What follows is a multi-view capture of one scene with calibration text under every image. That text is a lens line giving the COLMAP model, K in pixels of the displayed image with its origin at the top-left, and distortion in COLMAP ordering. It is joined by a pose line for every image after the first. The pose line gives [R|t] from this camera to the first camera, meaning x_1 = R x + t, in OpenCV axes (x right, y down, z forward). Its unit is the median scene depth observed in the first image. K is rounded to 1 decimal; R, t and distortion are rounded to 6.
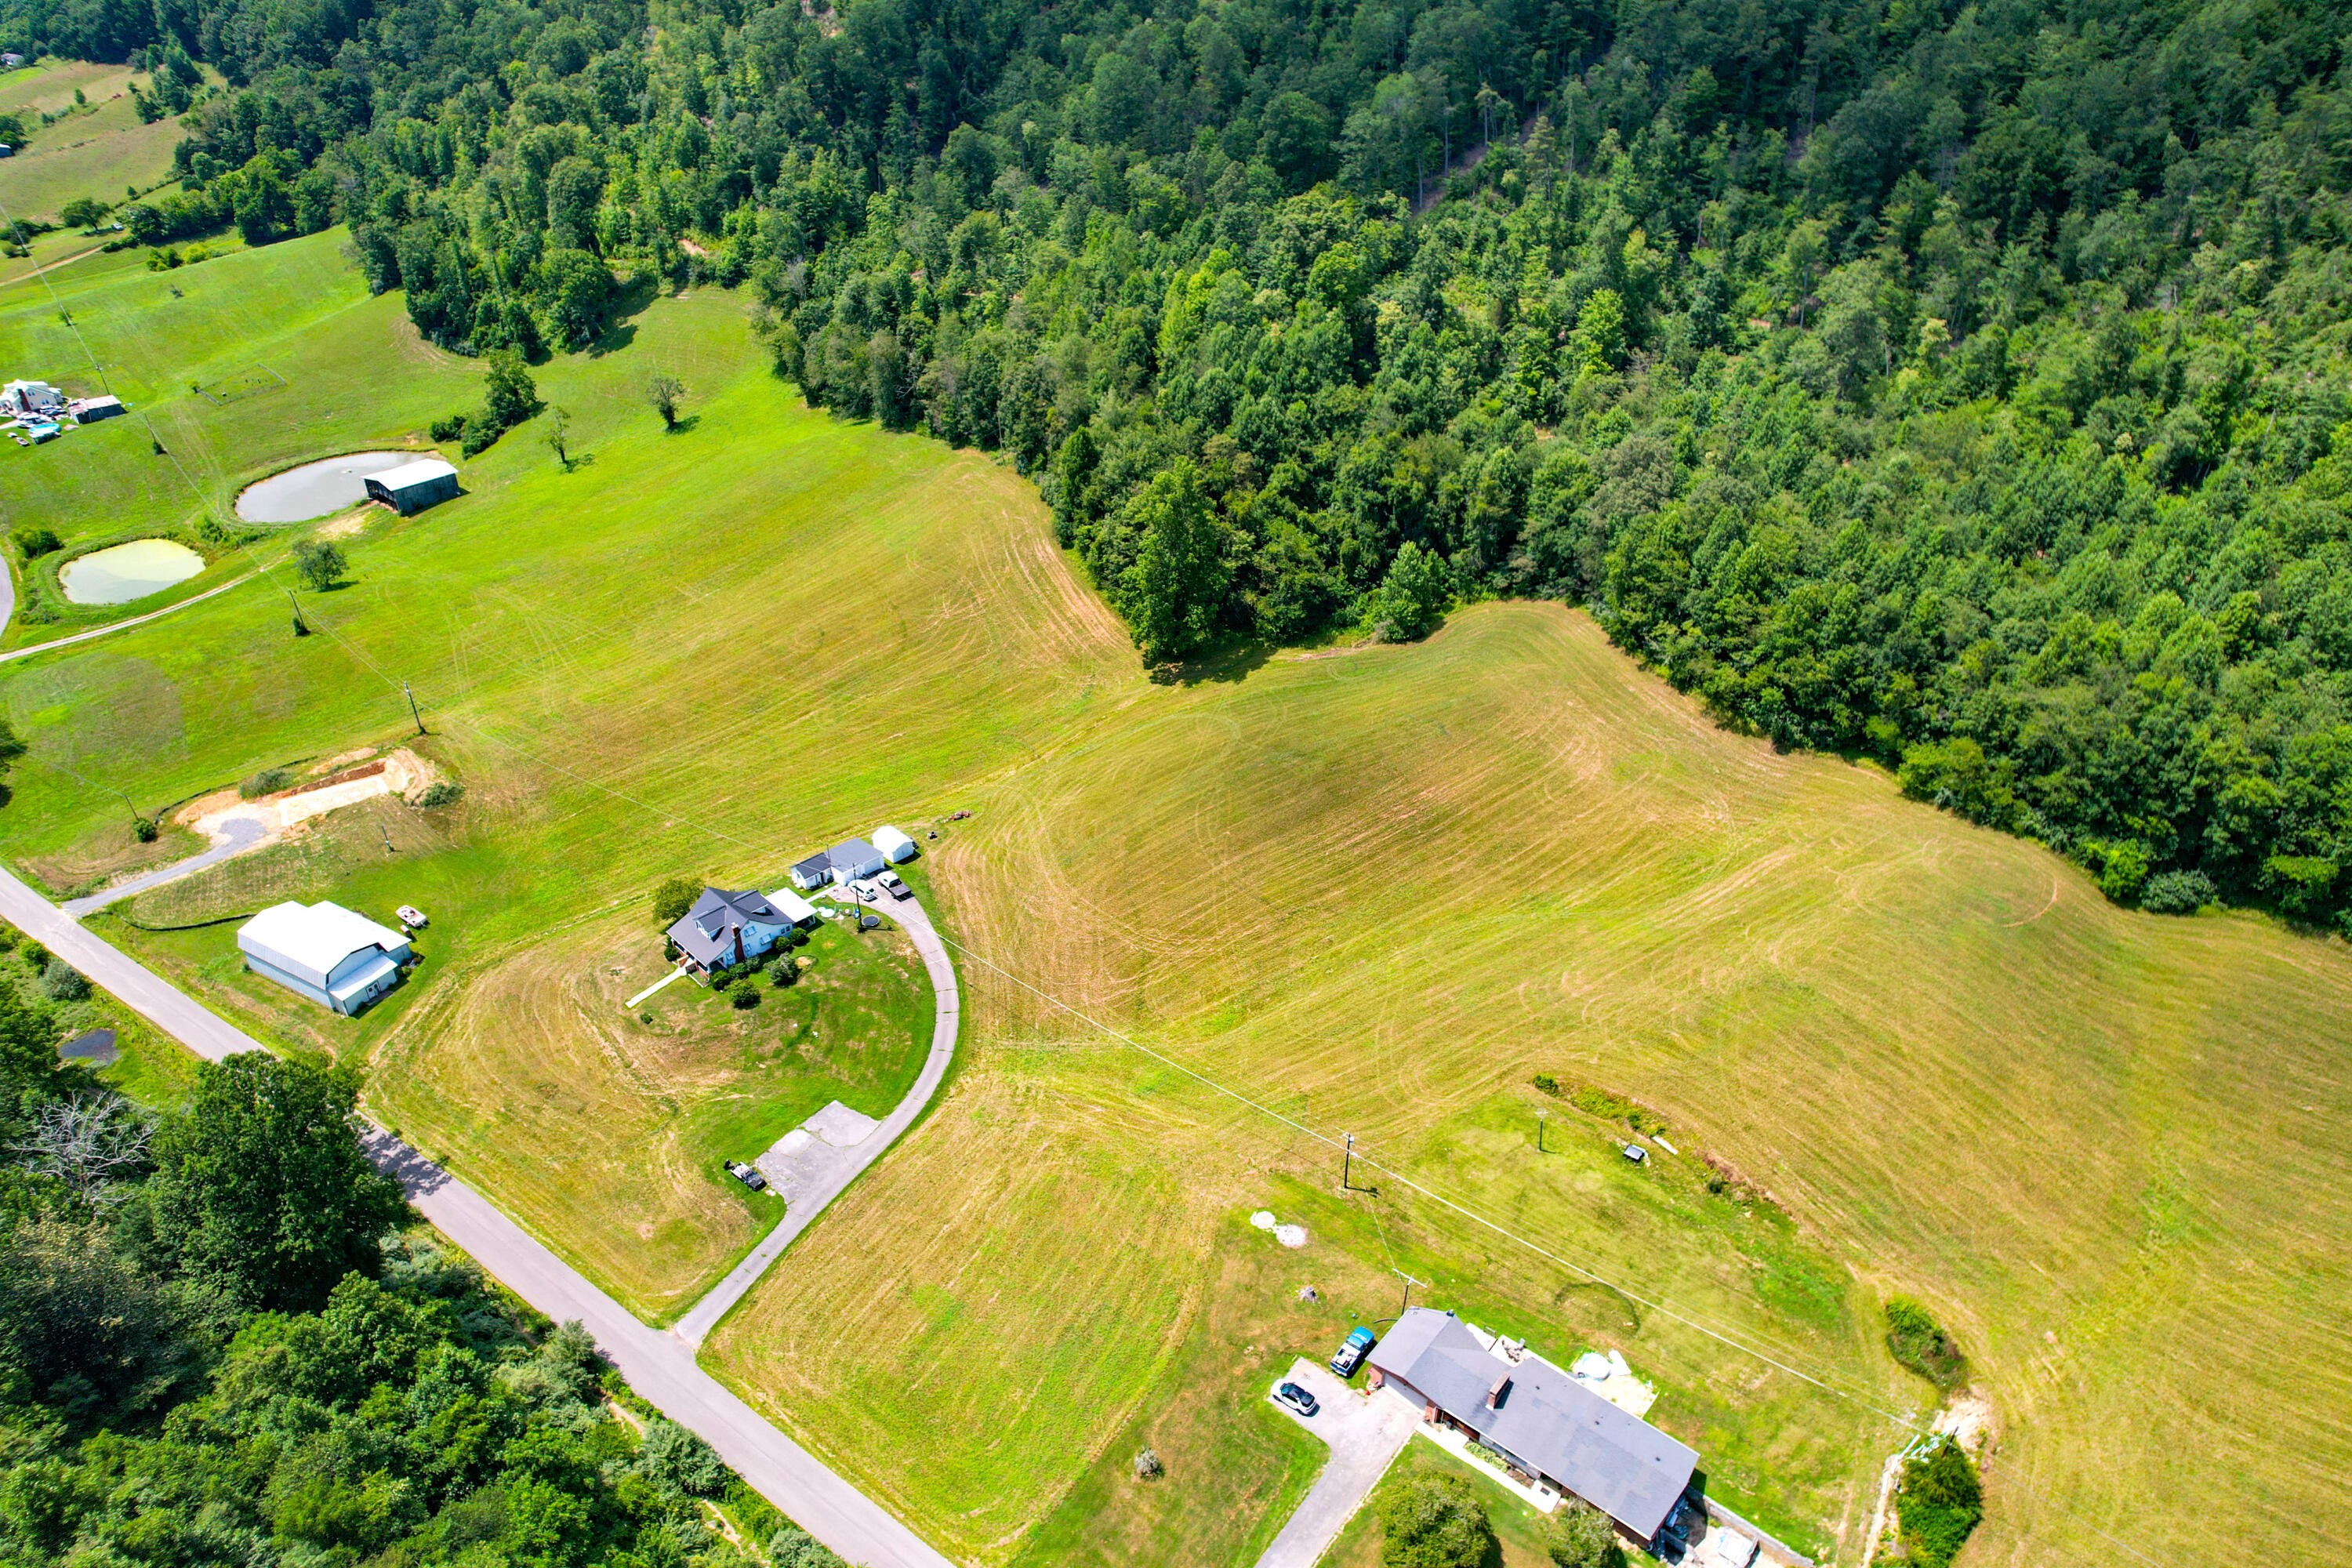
lens RADIAL K [[1505.4, 0, 1179.5], [0, 1505.4, 798.5], [0, 0, 1]] dist [-0.088445, 0.081074]
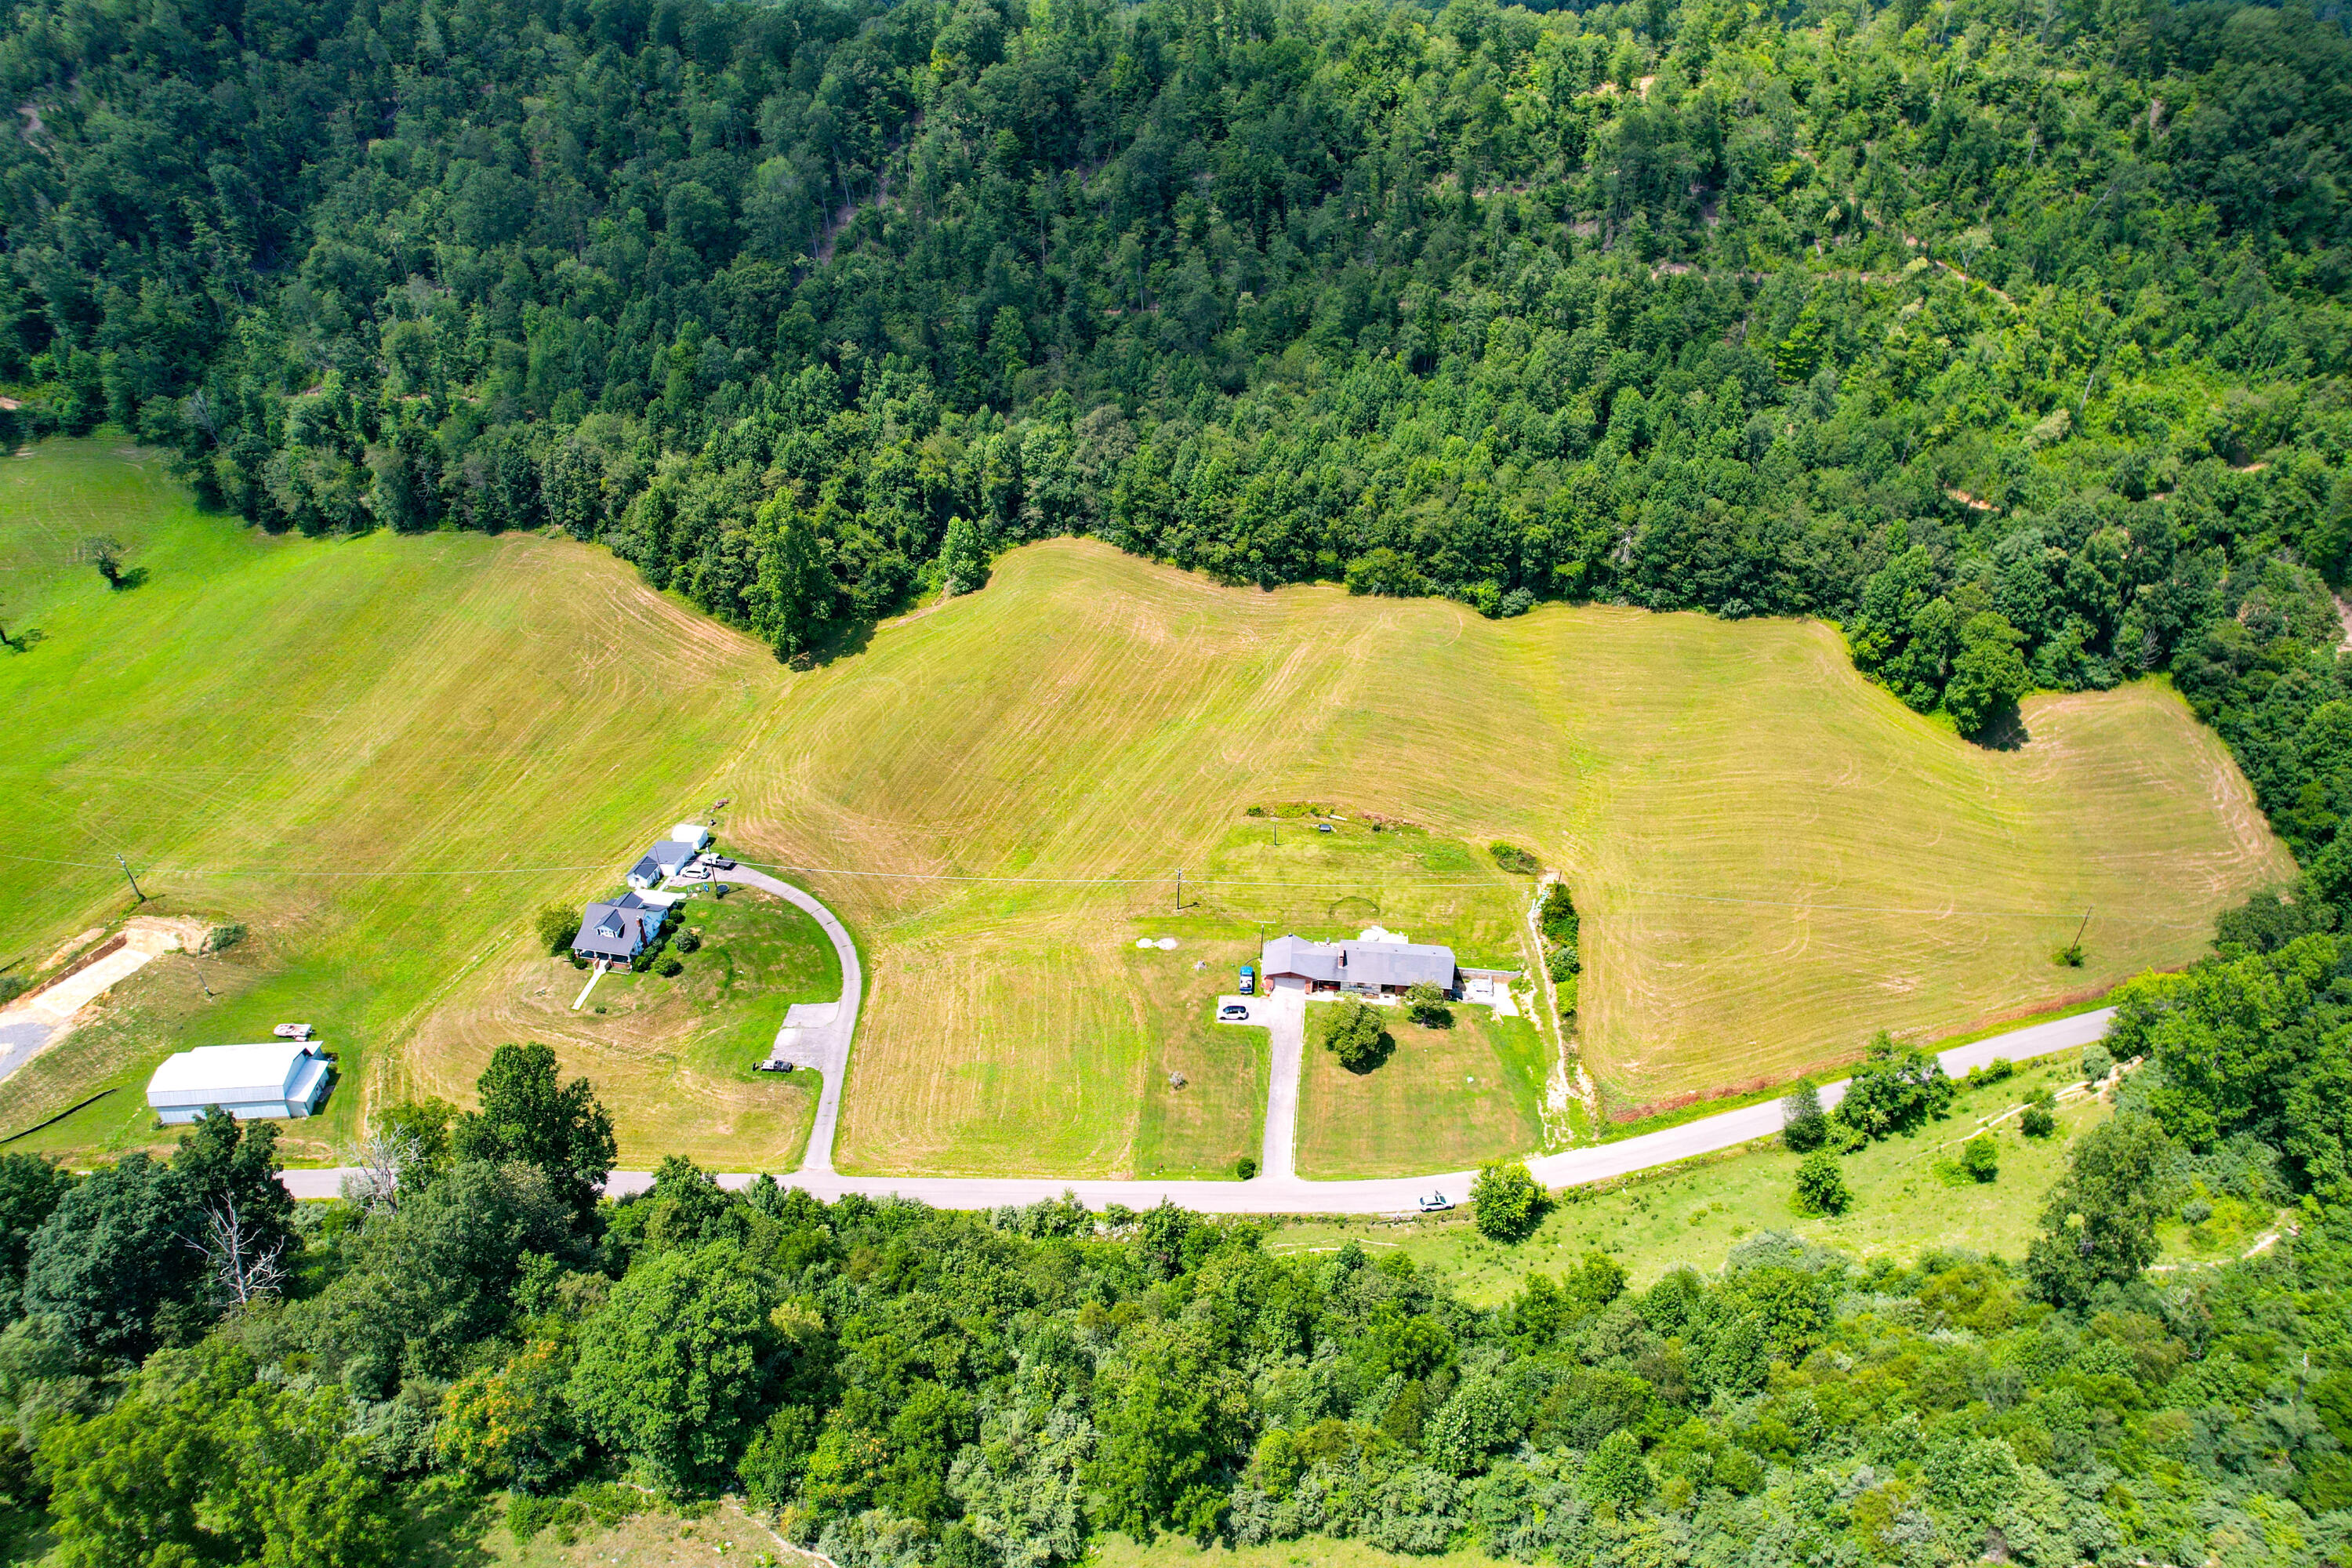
lens RADIAL K [[1508.9, 0, 1178.2], [0, 1508.9, 791.2], [0, 0, 1]] dist [-0.074528, 0.068560]
pose [[0.834868, -0.293195, 0.465868, -0.434632], [0.295452, 0.952778, 0.070162, 0.028238], [-0.464440, 0.079065, 0.882068, -0.280627]]
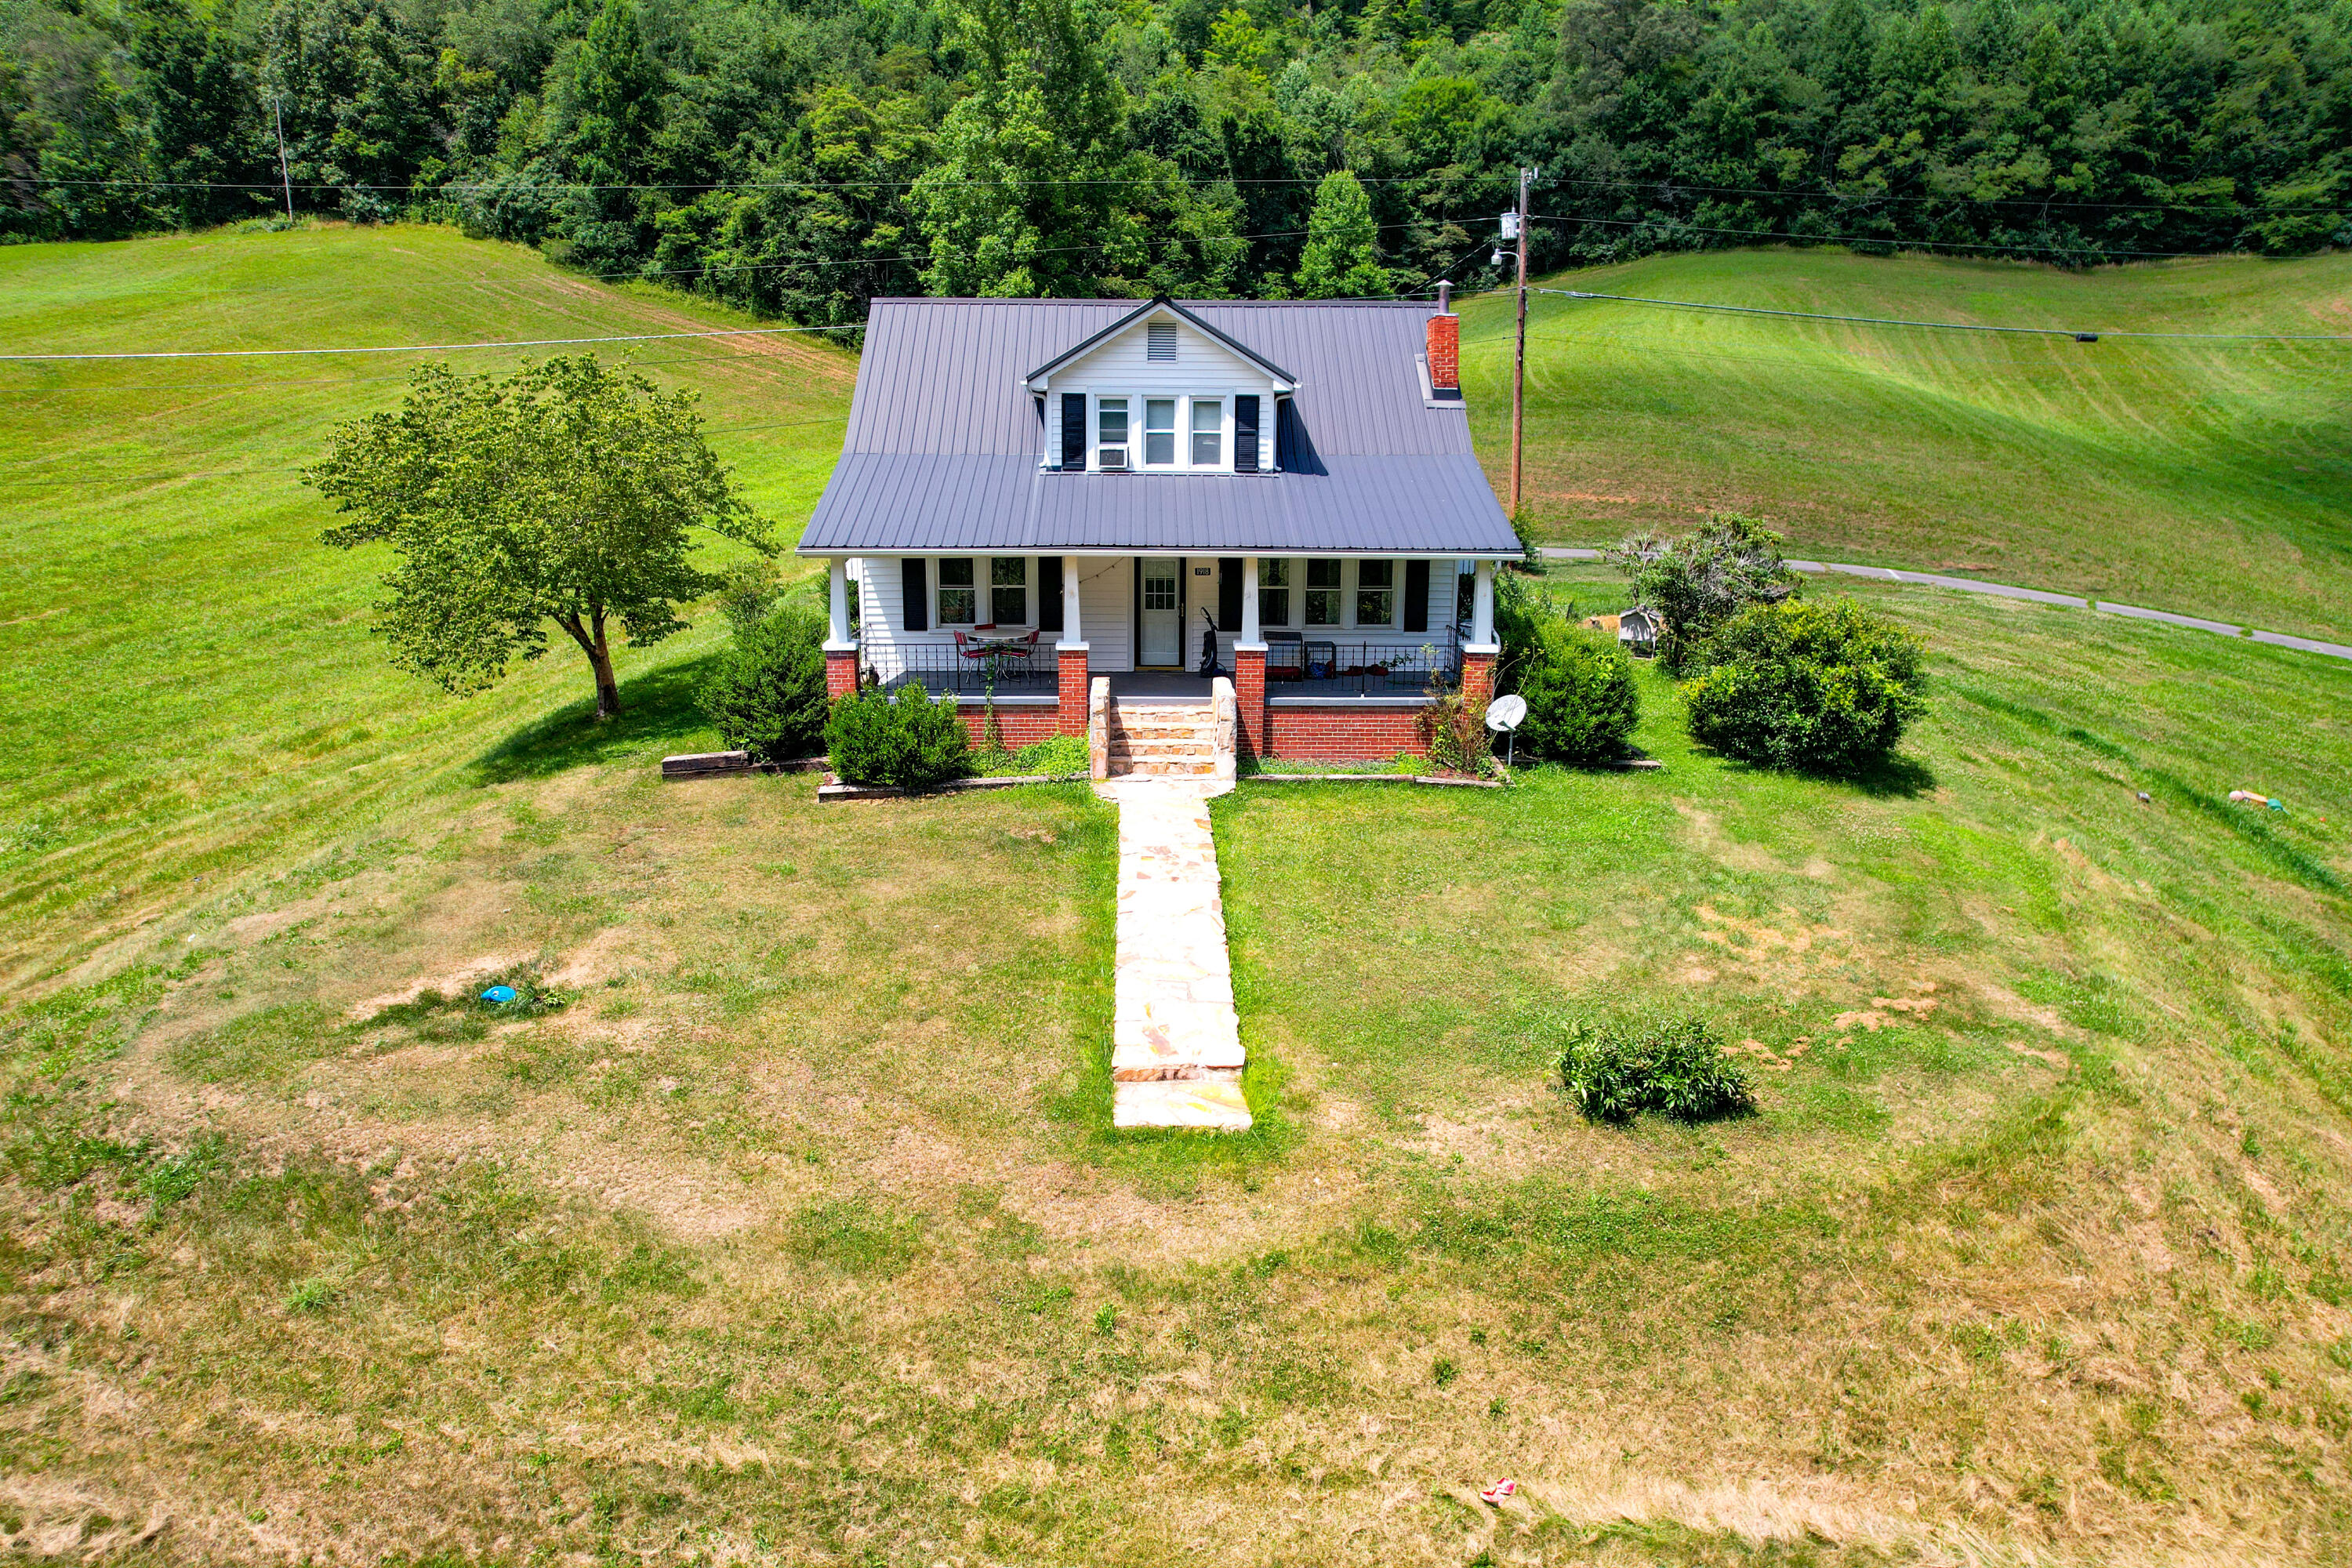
lens RADIAL K [[1505.4, 0, 1179.5], [0, 1505.4, 798.5], [0, 0, 1]] dist [-0.088445, 0.081074]
pose [[0.686413, -0.175133, 0.705808, -0.381412], [0.387270, 0.909526, -0.150946, 0.124326], [-0.615515, 0.376950, 0.692134, 0.868385]]
